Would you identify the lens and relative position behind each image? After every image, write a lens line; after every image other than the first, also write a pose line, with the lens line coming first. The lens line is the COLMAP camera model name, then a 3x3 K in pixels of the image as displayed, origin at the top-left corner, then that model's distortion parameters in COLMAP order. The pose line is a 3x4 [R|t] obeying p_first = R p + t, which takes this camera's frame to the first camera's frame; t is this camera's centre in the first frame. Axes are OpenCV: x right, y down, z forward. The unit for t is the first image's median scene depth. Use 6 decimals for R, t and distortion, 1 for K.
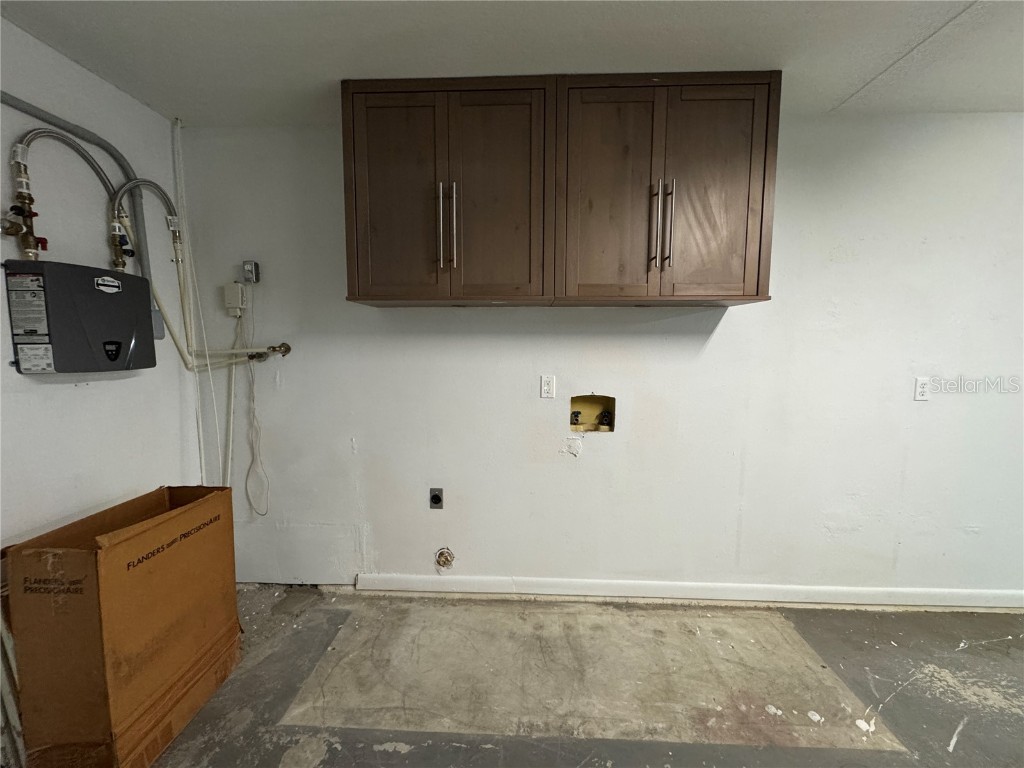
lens RADIAL K [[409.8, 0, 511.0], [0, 409.8, 382.2], [0, 0, 1]] dist [-0.000432, 0.000273]
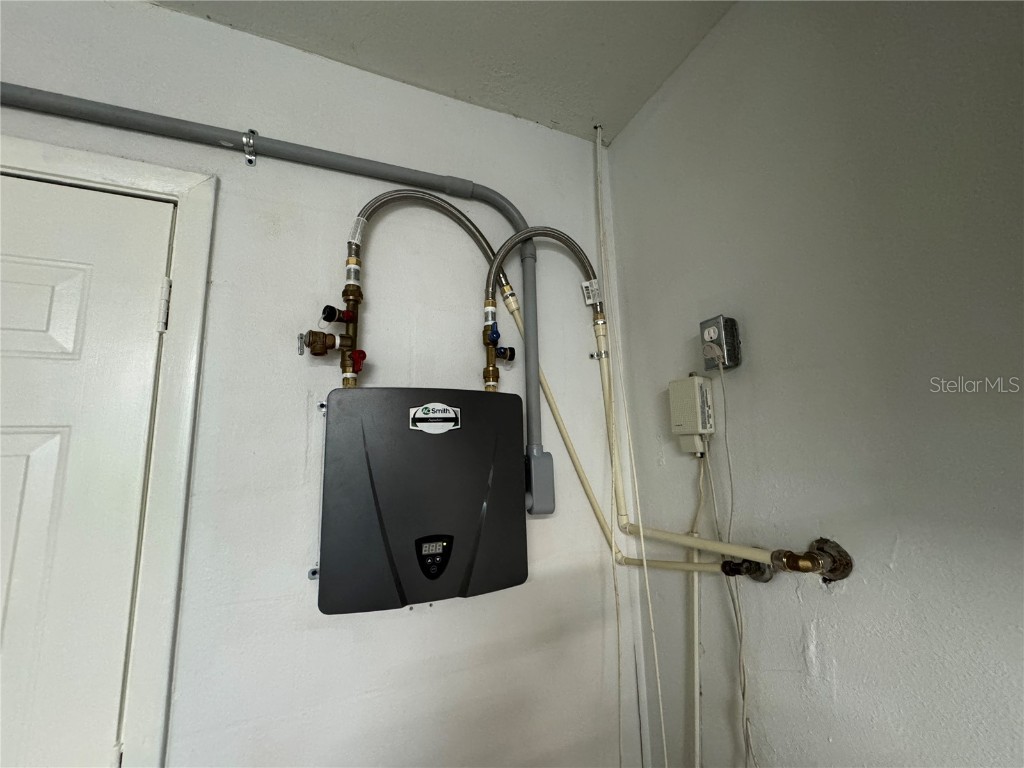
lens RADIAL K [[409.8, 0, 511.0], [0, 409.8, 382.2], [0, 0, 1]] dist [-0.000432, 0.000273]
pose [[0.426080, -0.152284, -0.891776, -0.375374], [-0.058585, 0.979018, -0.195172, -0.144367], [0.902786, 0.135404, 0.408219, 0.668631]]
